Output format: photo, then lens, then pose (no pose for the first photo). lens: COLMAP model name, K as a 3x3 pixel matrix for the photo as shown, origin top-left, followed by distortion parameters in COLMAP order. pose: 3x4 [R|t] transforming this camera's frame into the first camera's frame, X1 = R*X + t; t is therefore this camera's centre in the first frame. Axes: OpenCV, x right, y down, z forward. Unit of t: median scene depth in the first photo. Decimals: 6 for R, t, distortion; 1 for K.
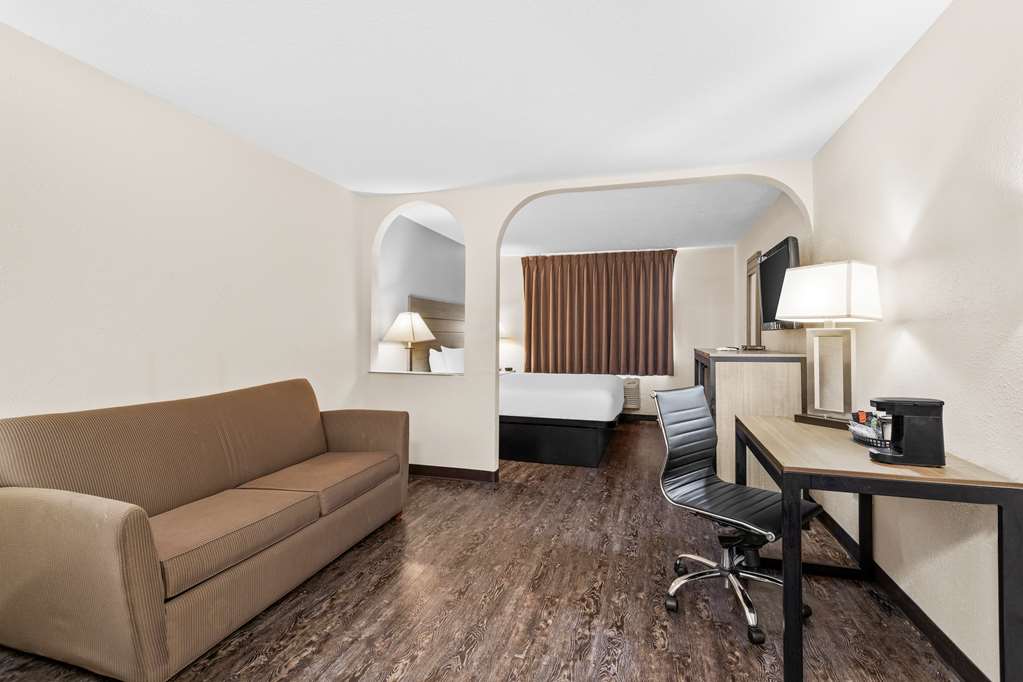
lens RADIAL K [[482.0, 0, 511.5], [0, 482.0, 341.0], [0, 0, 1]] dist [0.001035, 0.000529]
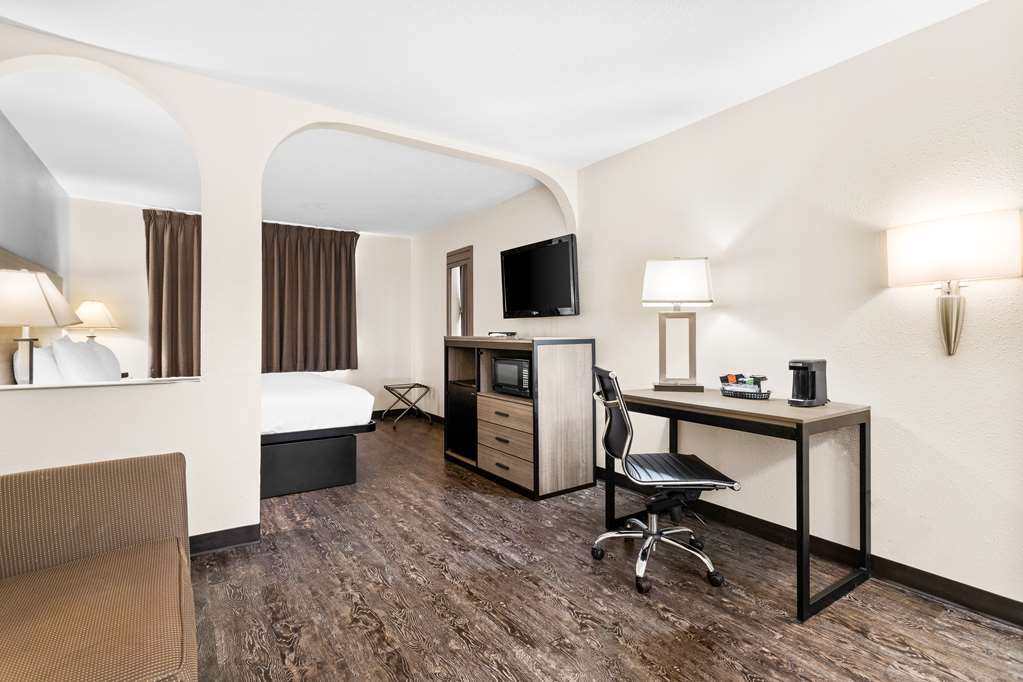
lens RADIAL K [[480.2, 0, 530.5], [0, 480.2, 333.5], [0, 0, 1]] dist [-0.000328, 0.000112]
pose [[0.635423, -0.003650, 0.772156, -0.298359], [0.009714, 0.999947, -0.003267, 0.018269], [-0.772103, 0.009577, 0.635425, 0.292104]]
